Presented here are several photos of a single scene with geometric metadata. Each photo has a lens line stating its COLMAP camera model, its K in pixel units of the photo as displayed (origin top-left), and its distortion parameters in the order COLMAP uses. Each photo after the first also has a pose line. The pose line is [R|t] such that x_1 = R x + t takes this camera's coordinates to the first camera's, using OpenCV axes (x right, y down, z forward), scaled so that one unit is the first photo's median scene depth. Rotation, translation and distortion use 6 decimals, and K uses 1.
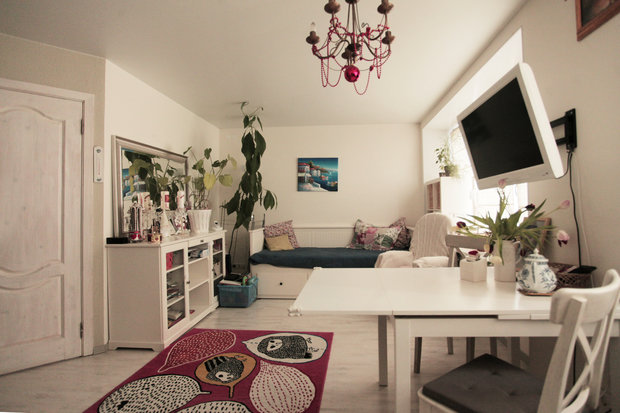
lens RADIAL K [[343.1, 0, 316.8], [0, 343.1, 198.2], [0, 0, 1]] dist [-0.028703, 0.004477]
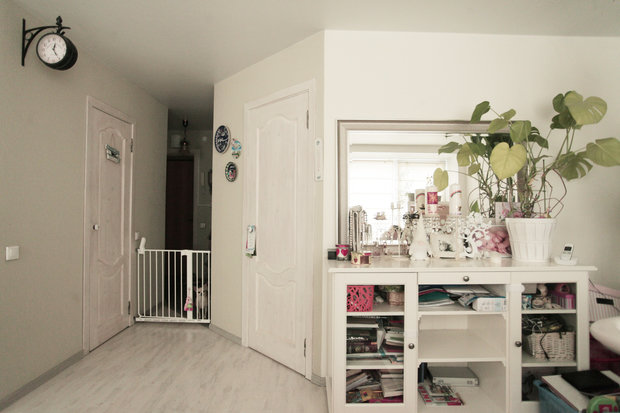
lens RADIAL K [[342.7, 0, 310.2], [0, 342.7, 205.7], [0, 0, 1]] dist [-0.024274, 0.000507]
pose [[0.098039, 0.006874, -0.995159, 0.188702], [0.016715, 0.999824, 0.008553, 0.006960], [0.995042, -0.017472, 0.097907, 0.872846]]
